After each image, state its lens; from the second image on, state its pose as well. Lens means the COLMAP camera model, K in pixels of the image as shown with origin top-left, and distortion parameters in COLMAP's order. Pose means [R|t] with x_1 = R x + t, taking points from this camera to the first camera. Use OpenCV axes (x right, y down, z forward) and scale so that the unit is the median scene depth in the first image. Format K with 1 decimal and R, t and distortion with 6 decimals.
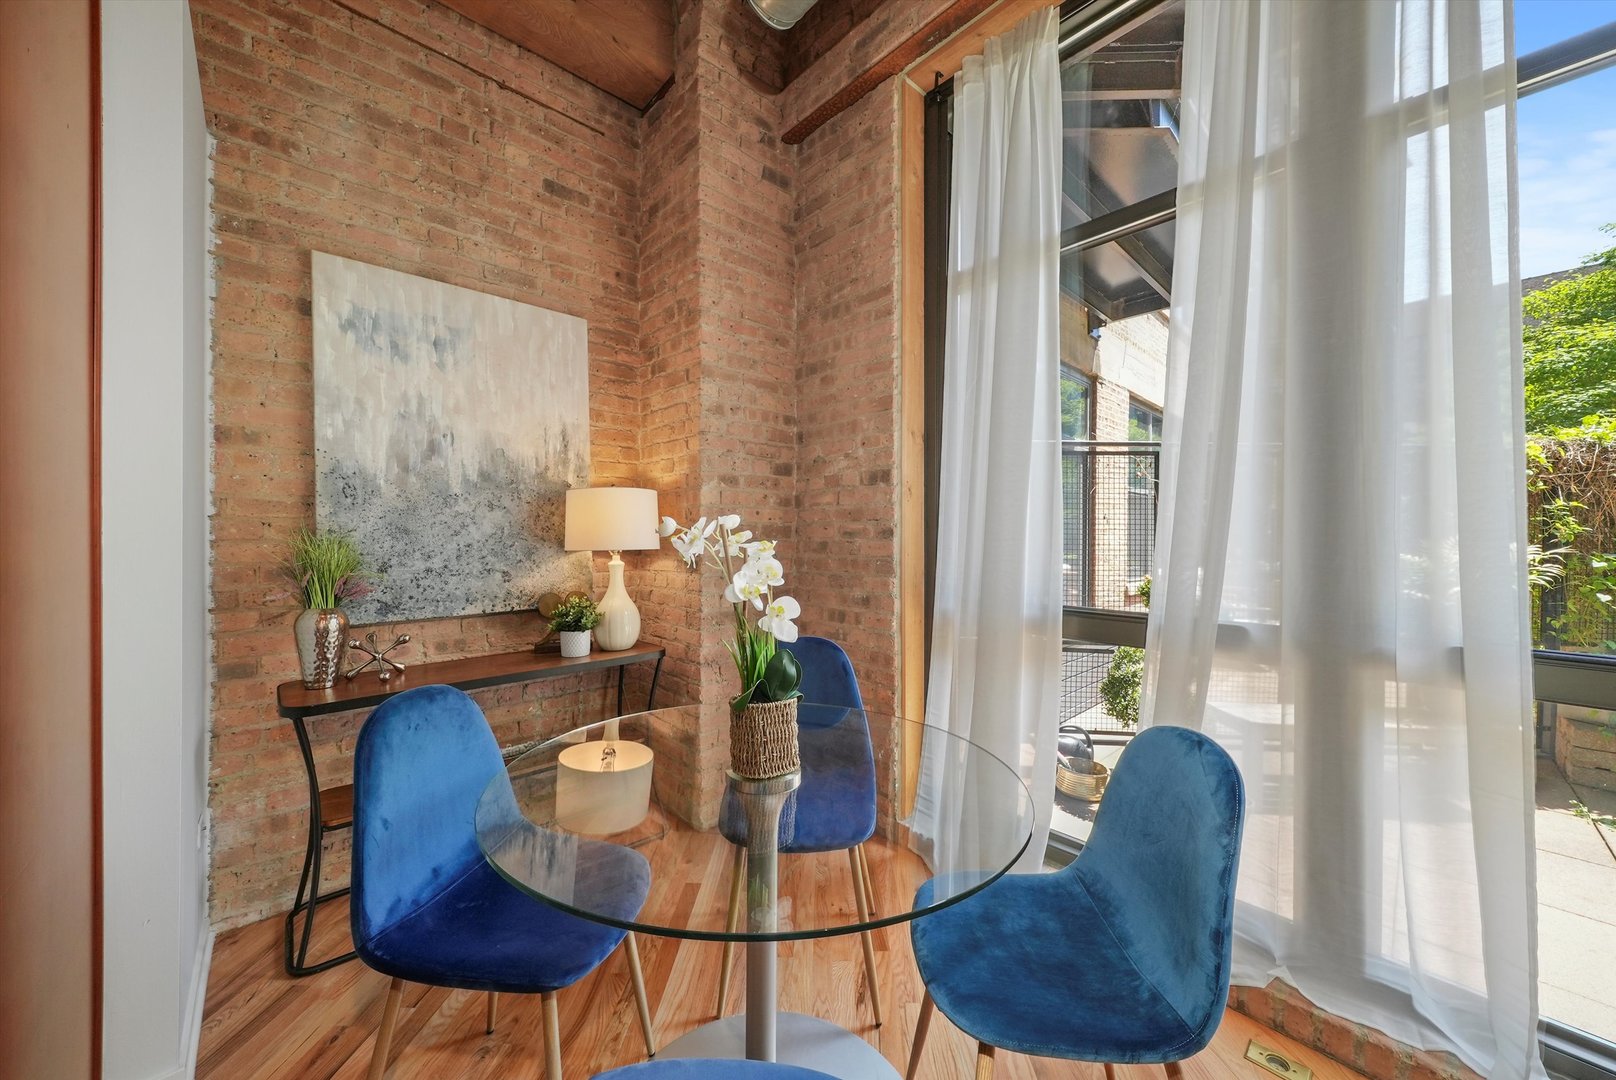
lens RADIAL K [[561.4, 0, 803.4], [0, 561.4, 535.9], [0, 0, 1]] dist [-0.006818, 0.000338]
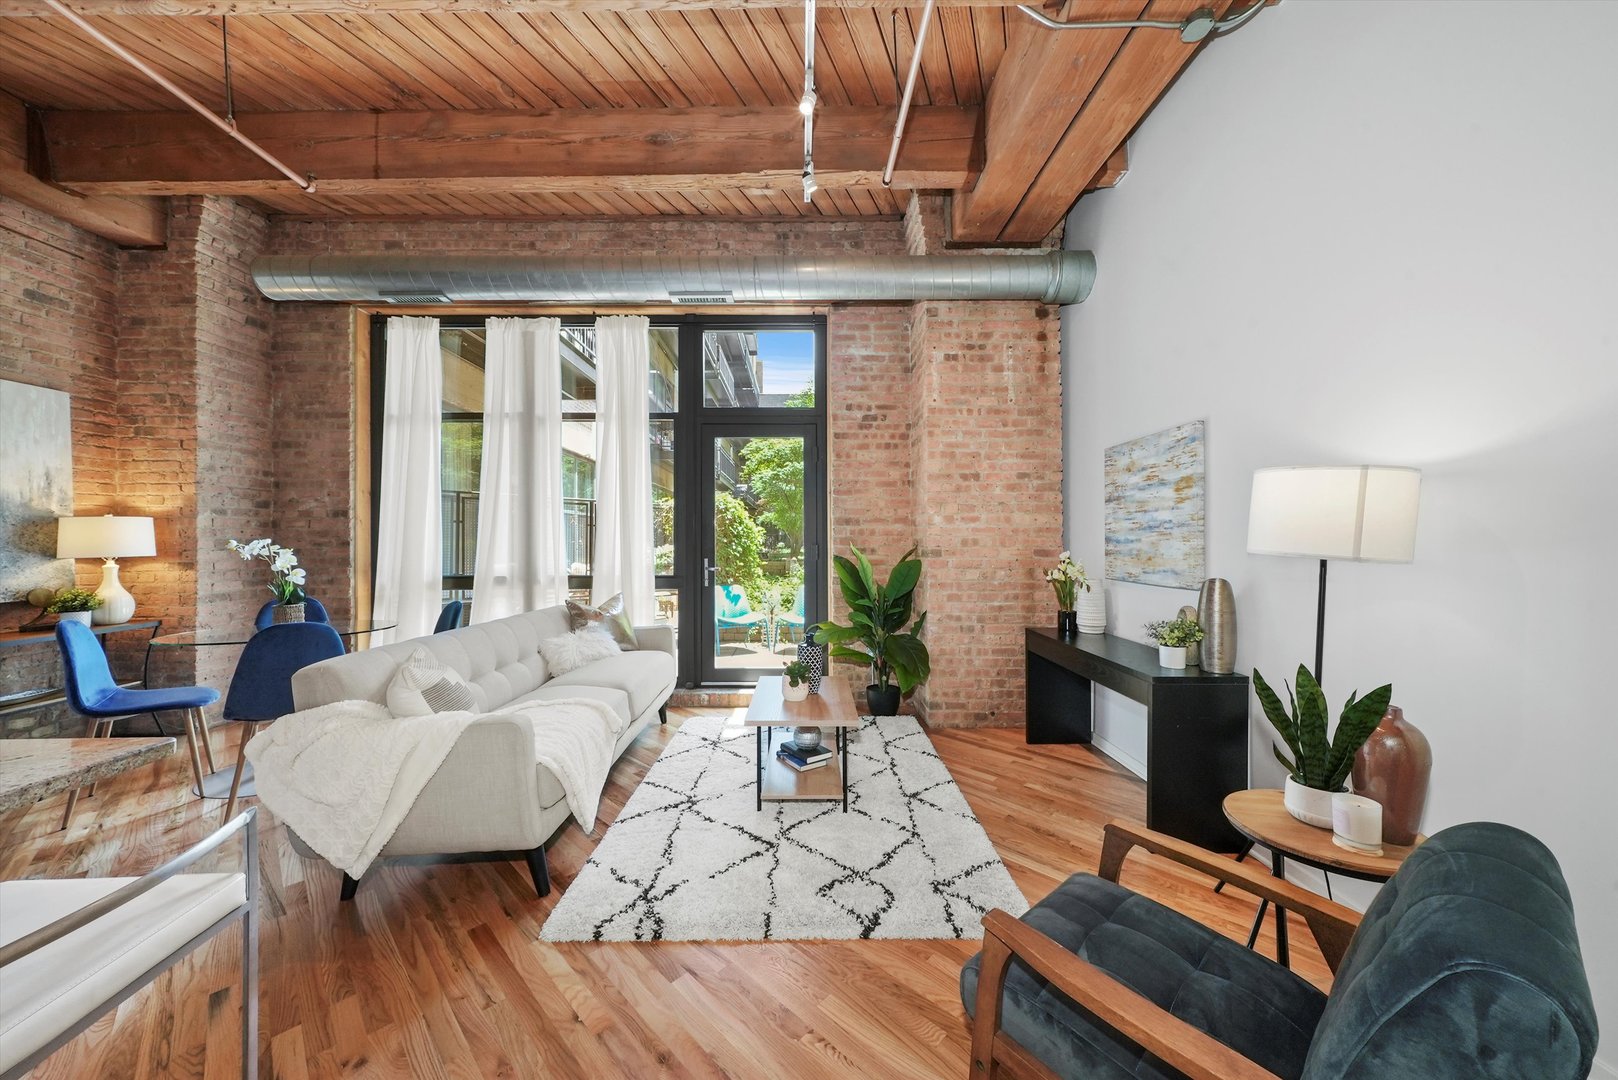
lens RADIAL K [[555.7, 0, 805.4], [0, 555.7, 534.3], [0, 0, 1]] dist [-0.001015, 0.000178]
pose [[0.669071, -0.000151, 0.743198, -0.191878], [0.006329, 0.999965, -0.005494, -0.015036], [-0.743171, 0.008379, 0.669049, -1.314602]]
